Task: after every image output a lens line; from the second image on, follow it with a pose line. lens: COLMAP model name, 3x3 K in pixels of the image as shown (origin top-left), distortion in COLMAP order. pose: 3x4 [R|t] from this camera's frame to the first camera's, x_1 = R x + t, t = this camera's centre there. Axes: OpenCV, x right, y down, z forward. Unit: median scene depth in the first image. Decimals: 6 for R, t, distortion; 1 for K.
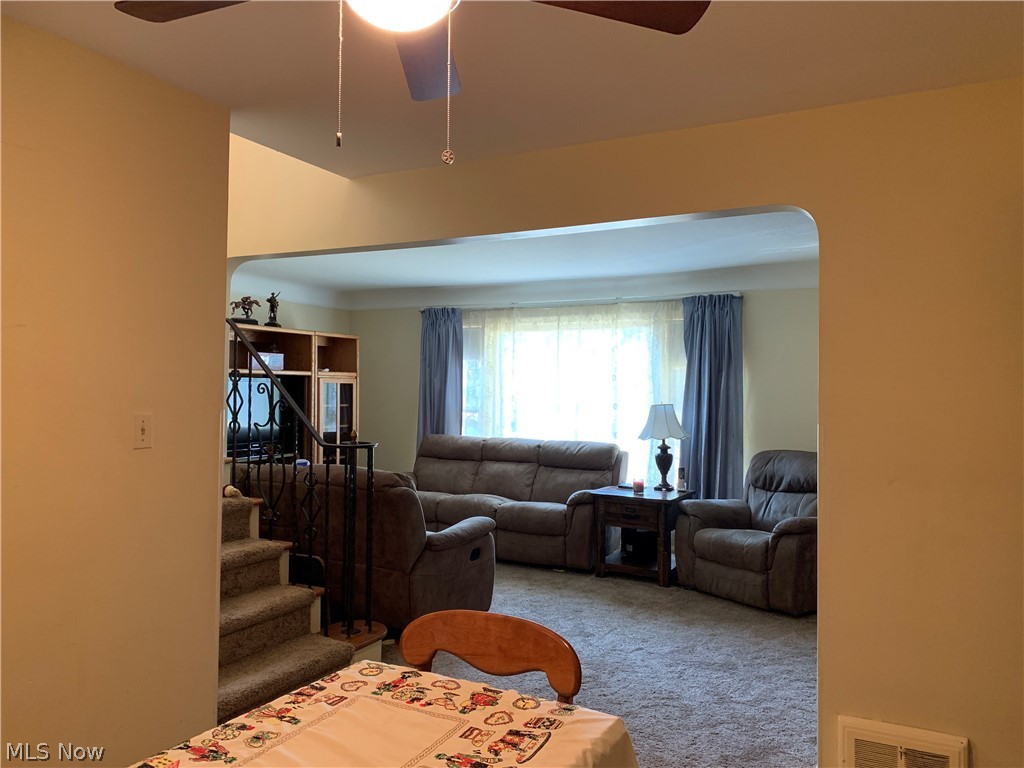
lens RADIAL K [[781.7, 0, 515.8], [0, 781.7, 374.5], [0, 0, 1]] dist [0.055265, -0.013792]
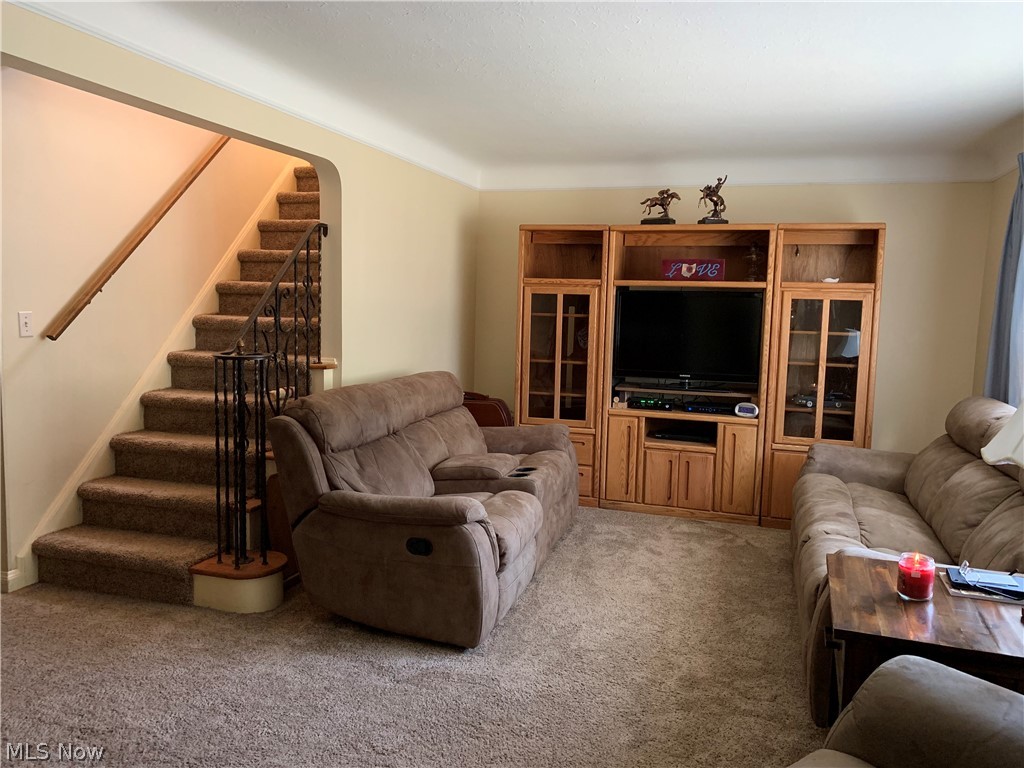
lens RADIAL K [[768.9, 0, 511.5], [0, 768.9, 374.1], [0, 0, 1]] dist [0.100952, -0.108061]
pose [[0.172668, 0.086961, -0.981134, 0.412978], [-0.007258, 0.996180, 0.087018, 0.020477], [0.984953, -0.007904, 0.172640, 0.680793]]
